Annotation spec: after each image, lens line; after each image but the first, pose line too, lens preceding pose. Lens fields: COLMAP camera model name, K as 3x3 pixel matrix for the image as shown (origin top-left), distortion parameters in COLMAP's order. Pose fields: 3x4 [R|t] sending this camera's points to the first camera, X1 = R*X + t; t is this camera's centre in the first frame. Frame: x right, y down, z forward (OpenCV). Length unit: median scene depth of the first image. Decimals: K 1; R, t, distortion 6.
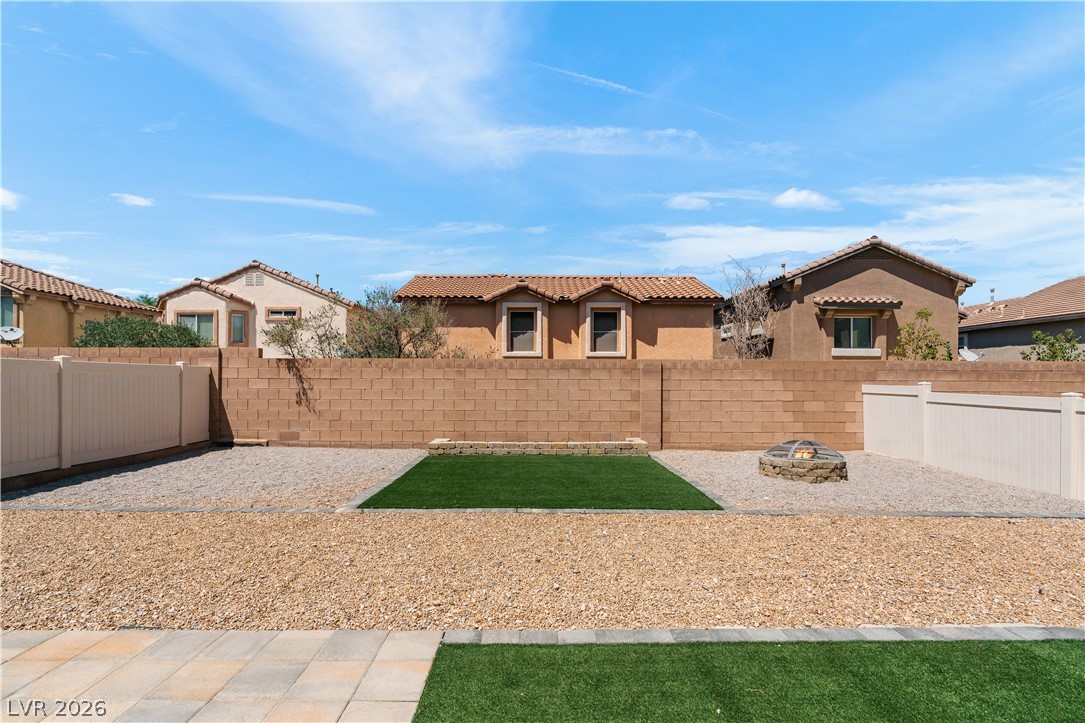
lens RADIAL K [[489.8, 0, 539.9], [0, 489.8, 378.6], [0, 0, 1]] dist [-0.003799, -0.000037]
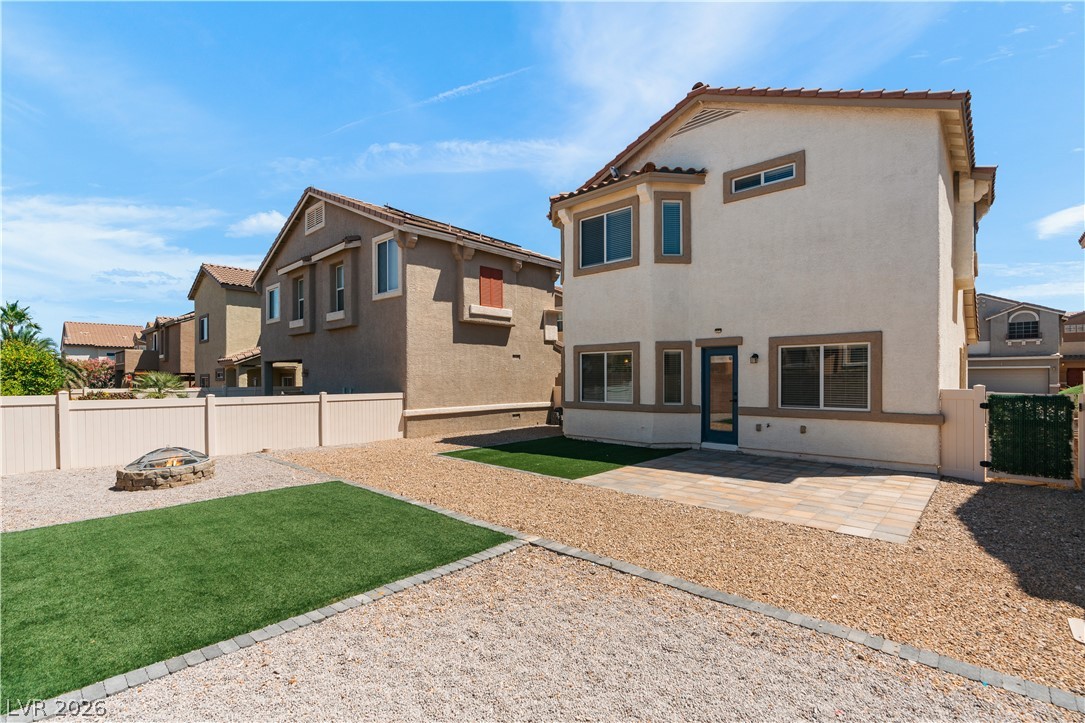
lens RADIAL K [[496.5, 0, 544.8], [0, 496.5, 376.0], [0, 0, 1]] dist [-0.004354, 0.000202]
pose [[-0.737127, -0.002228, 0.675751, -0.322967], [-0.002438, 0.999997, 0.000637, -0.013206], [-0.675750, -0.001177, -0.737130, 0.510747]]
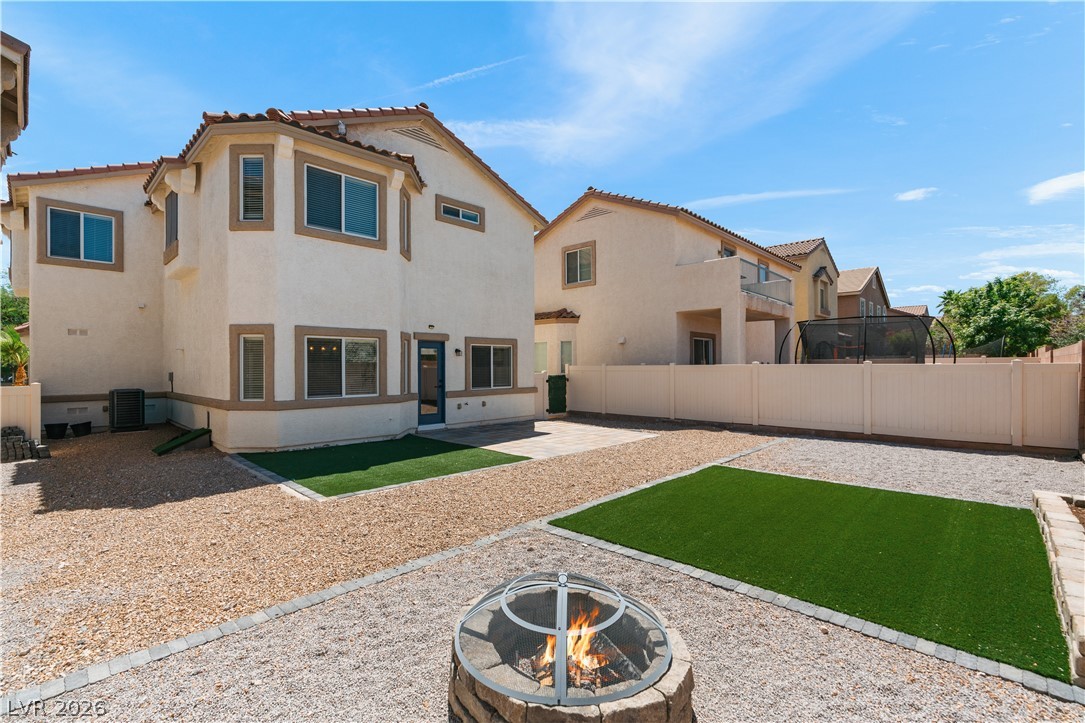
lens RADIAL K [[484.2, 0, 542.5], [0, 484.2, 361.5], [0, 0, 1]] dist [-0.001696, 0.000307]
pose [[-0.691557, -0.008967, -0.722266, 0.324353], [0.001286, 0.999906, -0.013646, -0.010356], [0.722321, -0.010366, -0.691481, 0.507064]]
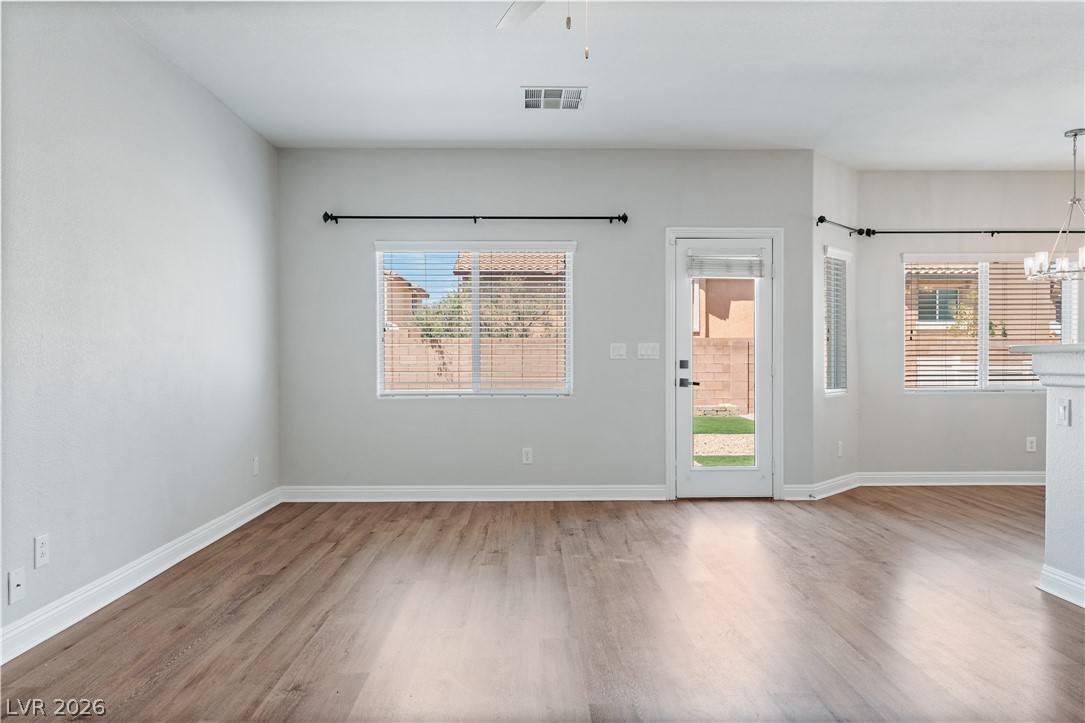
lens RADIAL K [[724.5, 0, 537.9], [0, 724.5, 367.1], [0, 0, 1]] dist [0.001441, 0.001932]
pose [[0.999972, -0.004401, 0.006105, -0.151236], [0.004324, 0.999911, 0.012611, 0.004051], [-0.006160, -0.012585, 0.999902, -0.420795]]
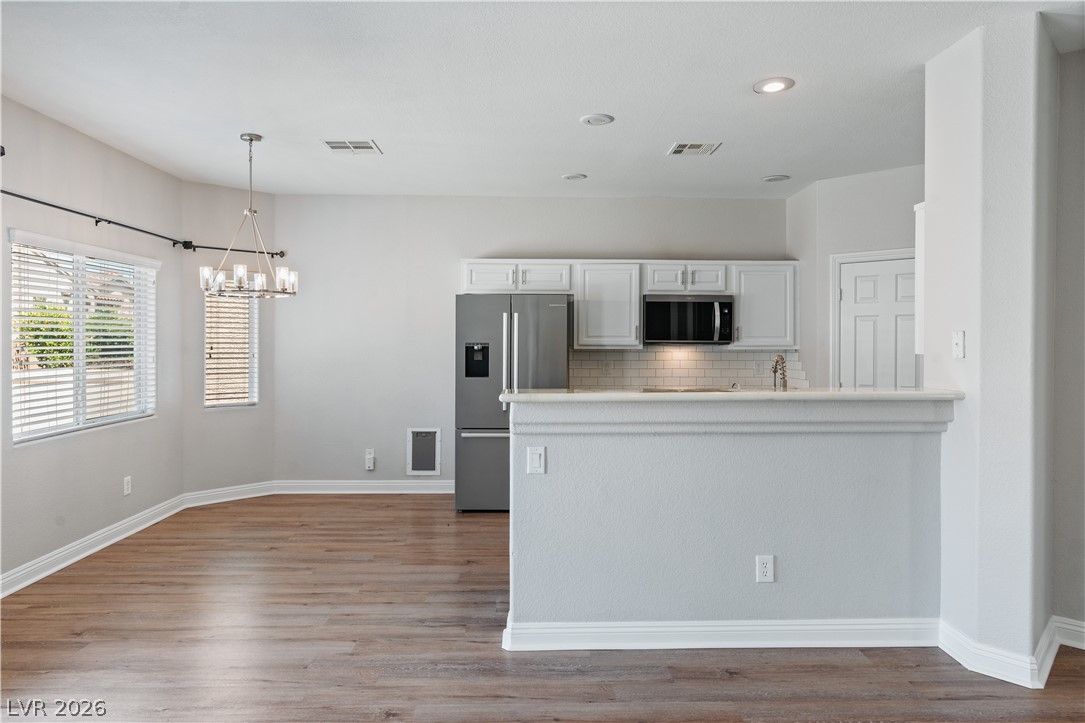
lens RADIAL K [[695.6, 0, 541.3], [0, 695.6, 346.8], [0, 0, 1]] dist [0.003256, 0.003174]
pose [[-0.018861, -0.010923, 0.999762, -0.192270], [-0.004365, 0.999932, 0.010842, -0.012809], [-0.999813, -0.004159, -0.018907, -0.223494]]
